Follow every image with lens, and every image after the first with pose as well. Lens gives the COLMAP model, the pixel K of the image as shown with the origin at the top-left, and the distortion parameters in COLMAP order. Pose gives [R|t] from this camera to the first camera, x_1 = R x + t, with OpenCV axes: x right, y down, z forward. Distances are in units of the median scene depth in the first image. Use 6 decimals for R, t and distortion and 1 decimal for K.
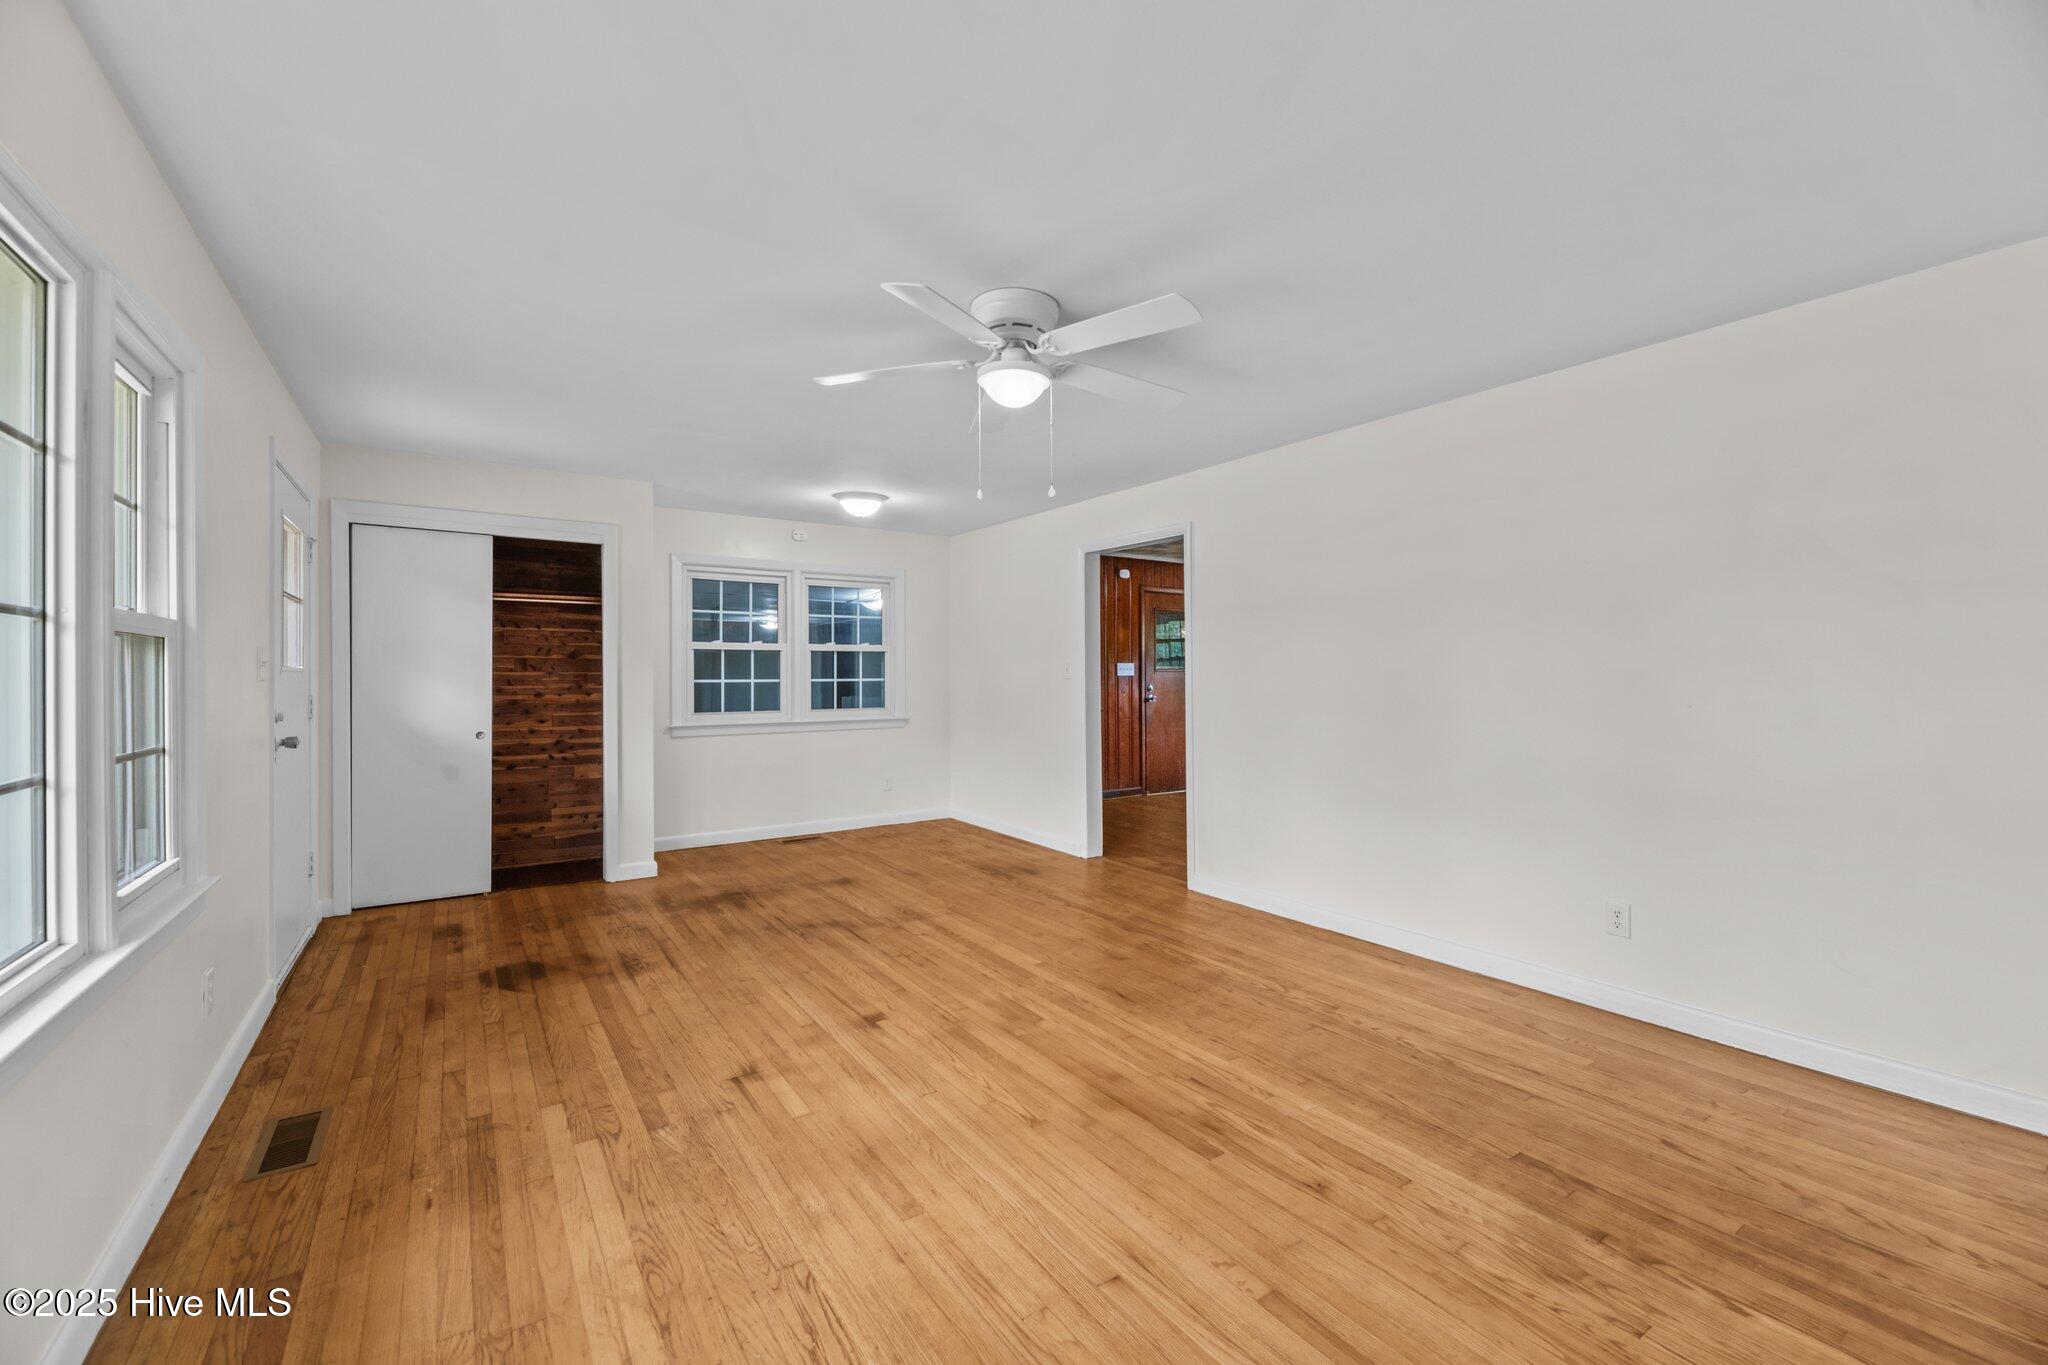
lens RADIAL K [[826.8, 0, 1019.5], [0, 826.8, 675.1], [0, 0, 1]] dist [-0.000762, -0.002694]
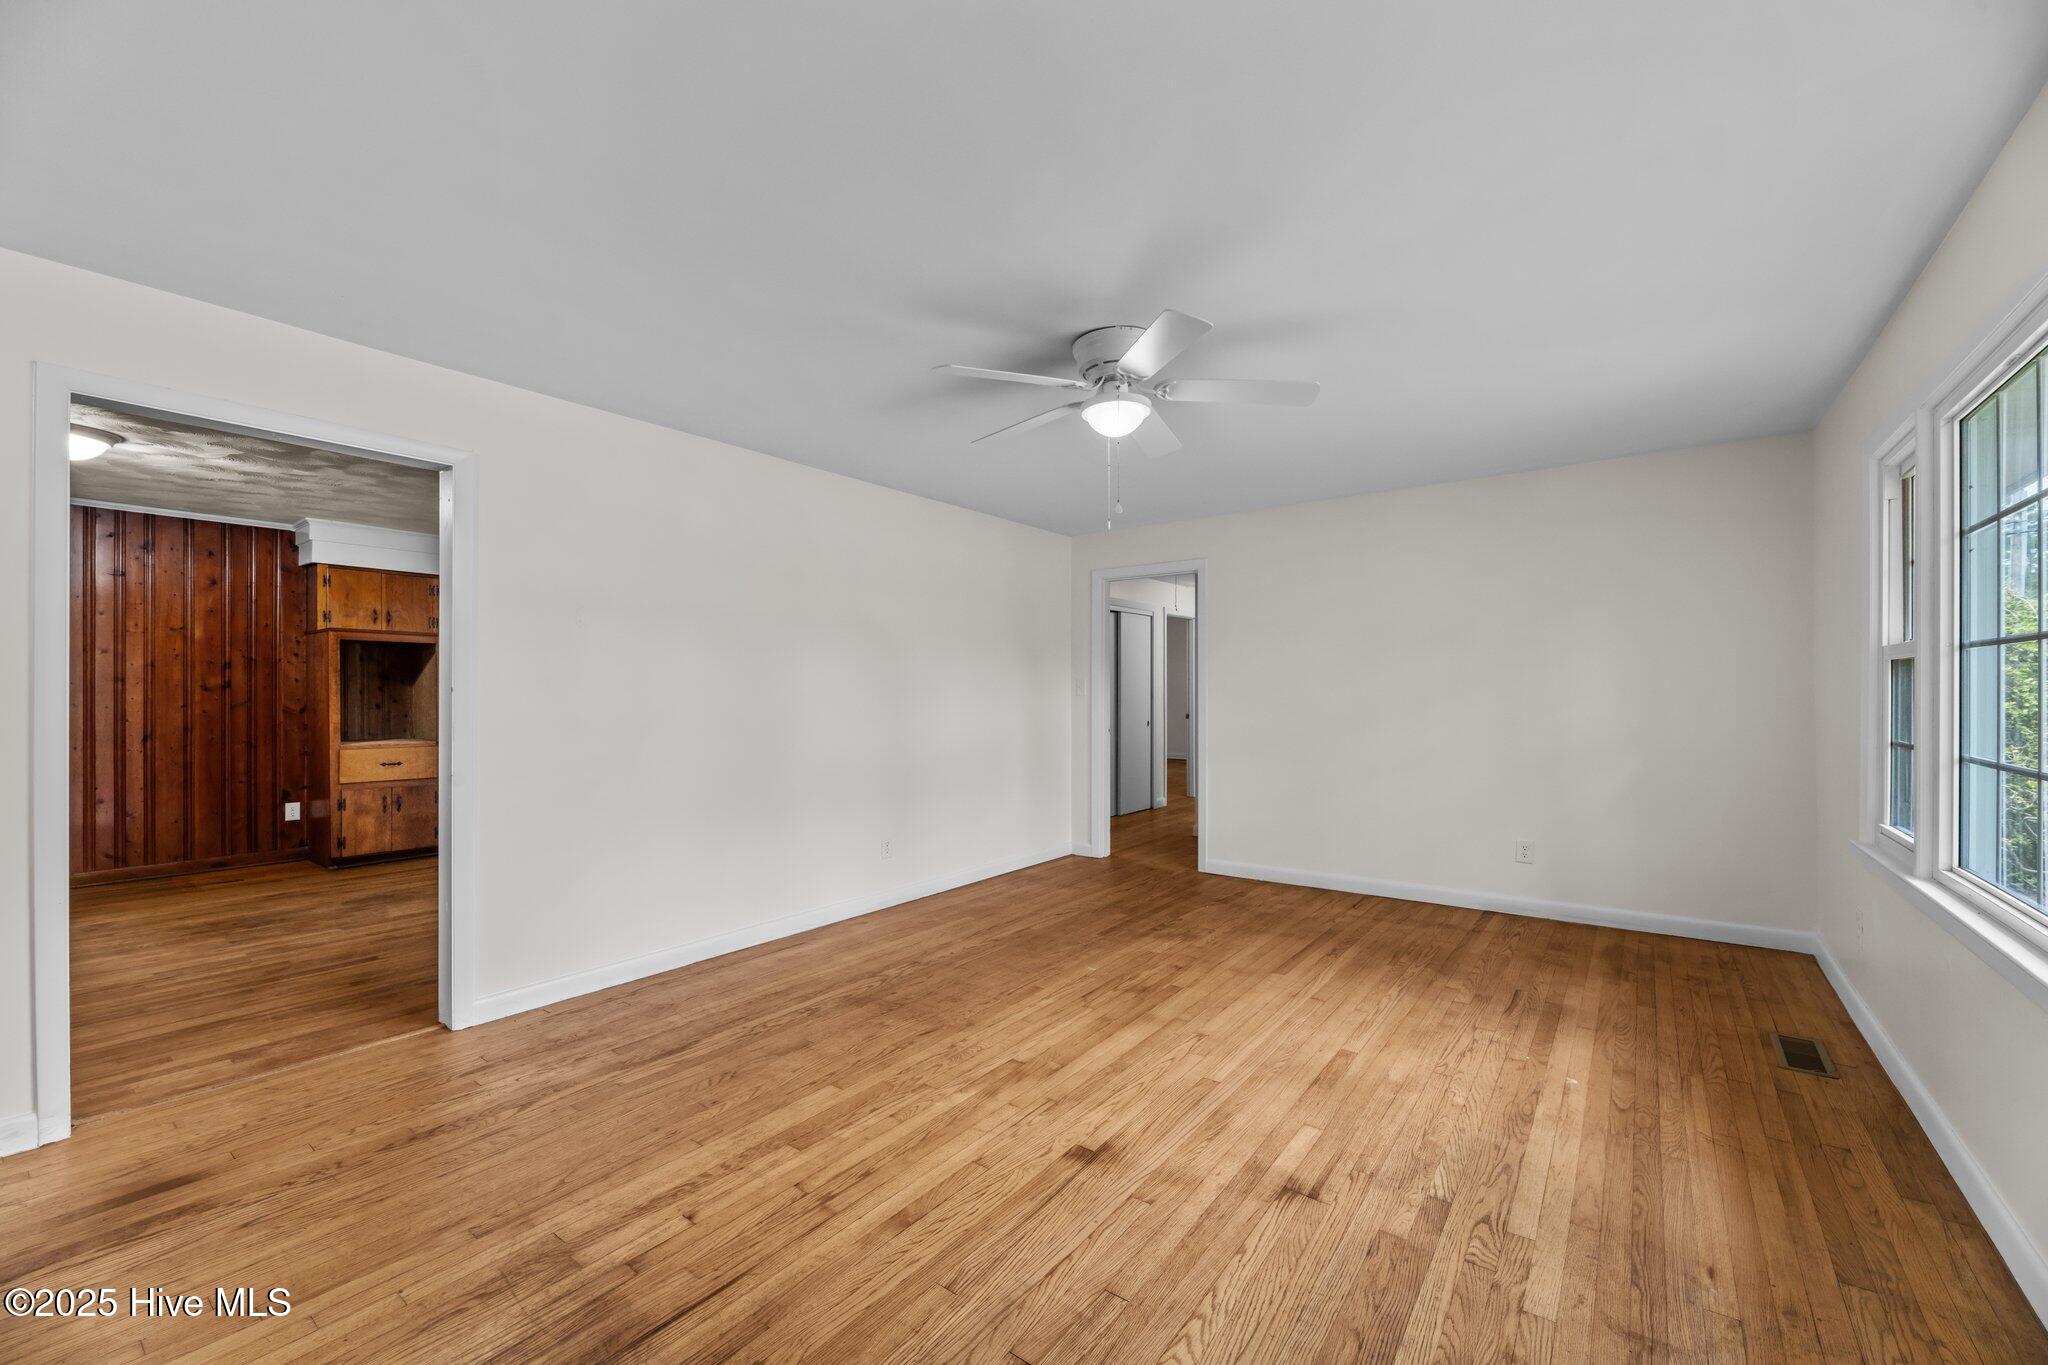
lens RADIAL K [[818.8, 0, 1013.0], [0, 818.8, 691.1], [0, 0, 1]] dist [-0.001701, -0.000806]
pose [[-0.310284, 0.000782, 0.950643, -0.765586], [0.000019, 1.000000, -0.000817, -0.000397], [-0.950644, -0.000236, -0.310284, 1.155361]]
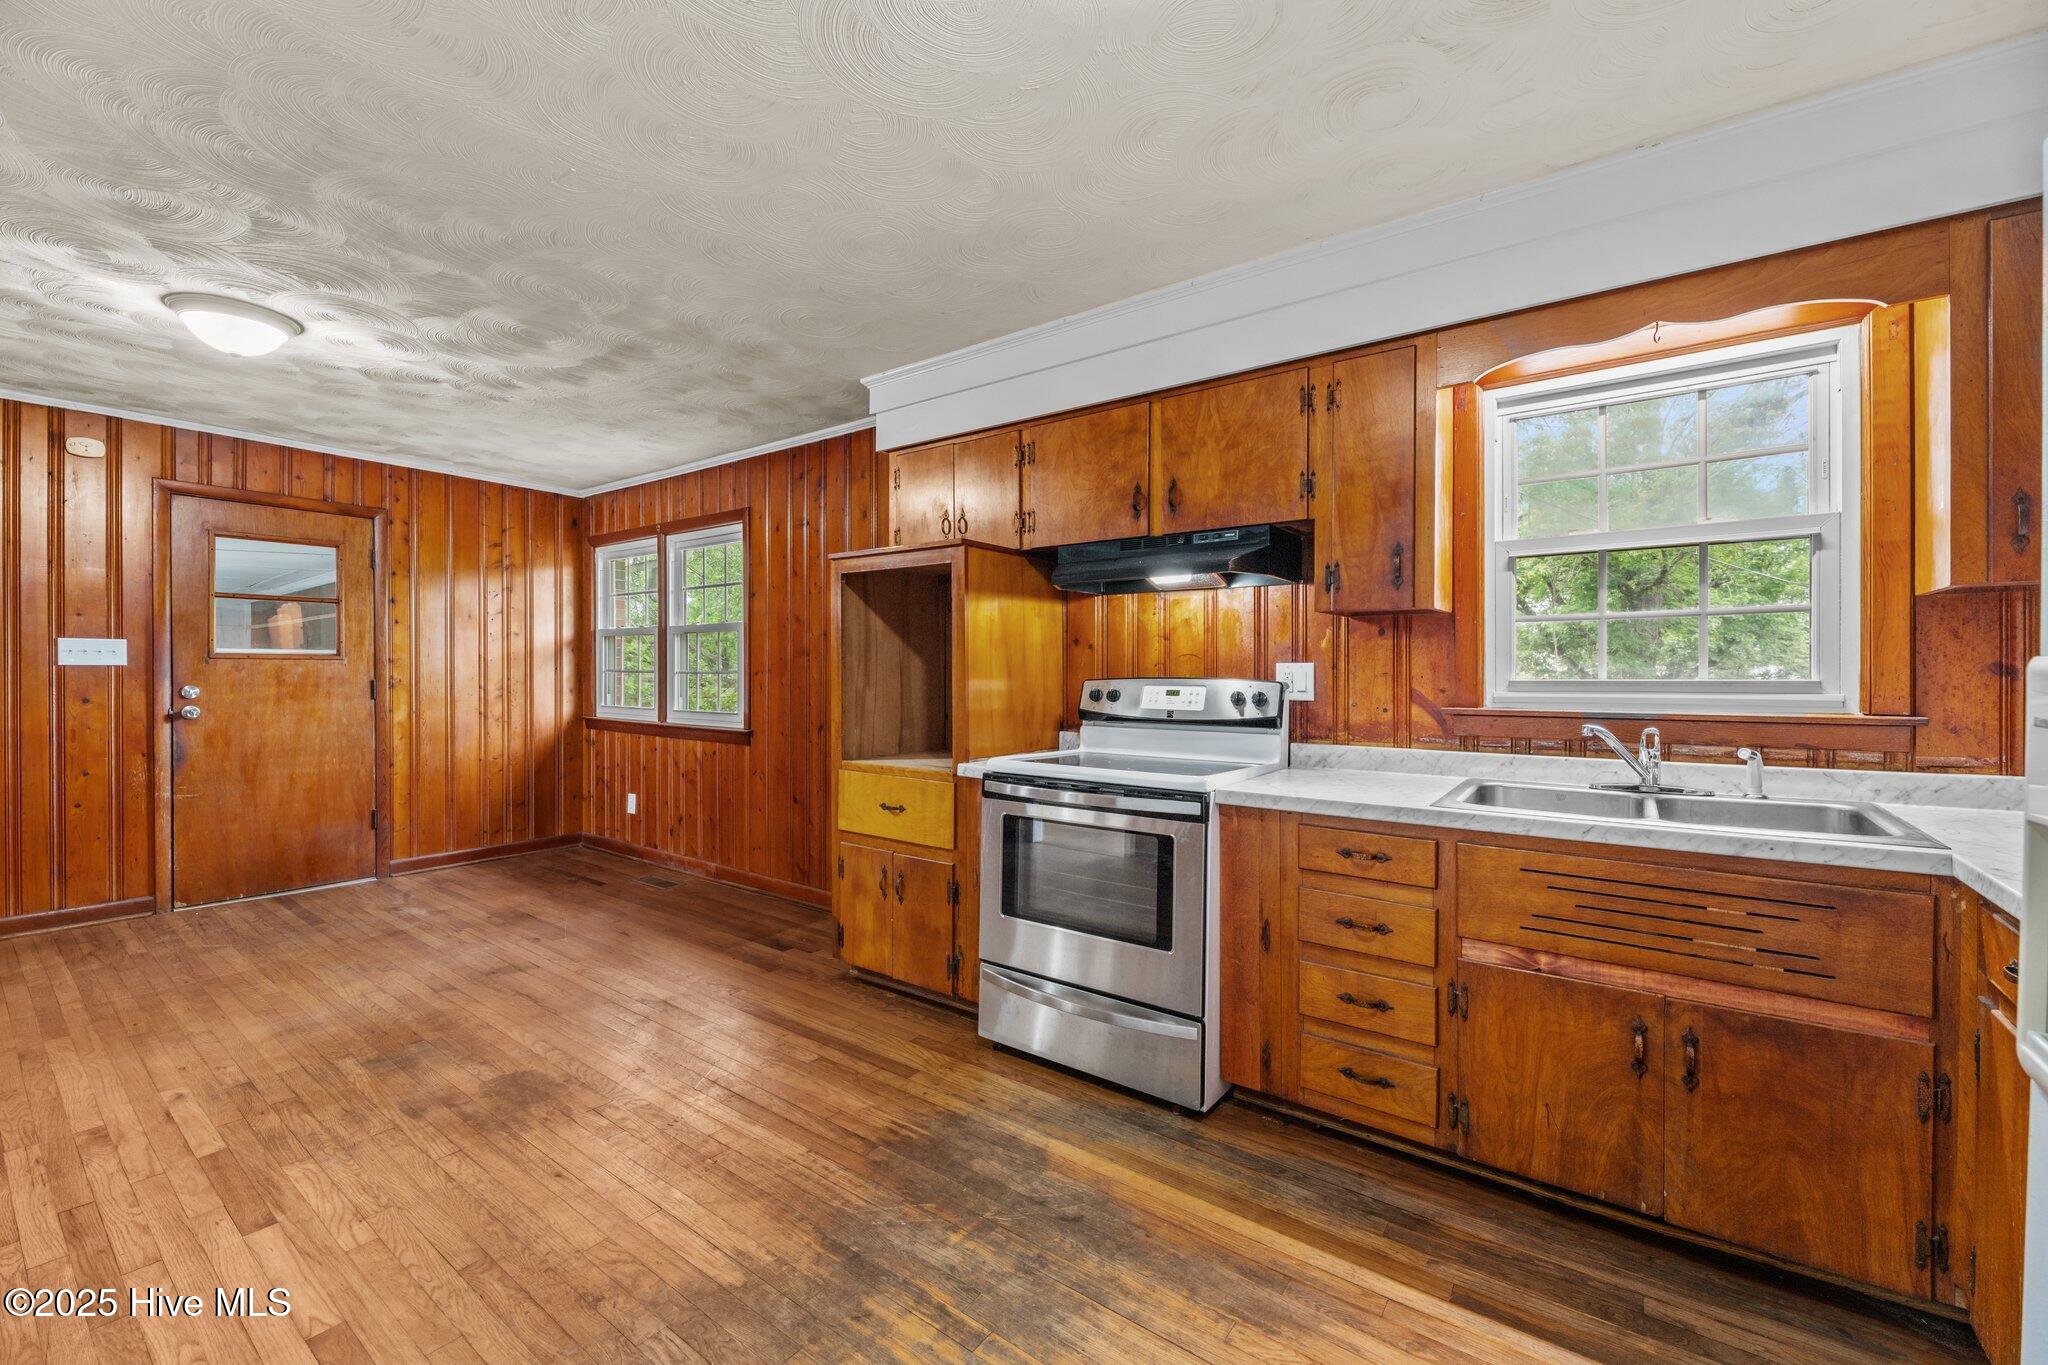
lens RADIAL K [[826.8, 0, 1019.5], [0, 826.8, 675.1], [0, 0, 1]] dist [-0.000762, -0.002694]
pose [[0.945060, 0.000485, 0.326897, 1.200868], [-0.001617, 0.999994, 0.003190, 0.006259], [-0.326893, -0.003544, 0.945055, 0.973665]]
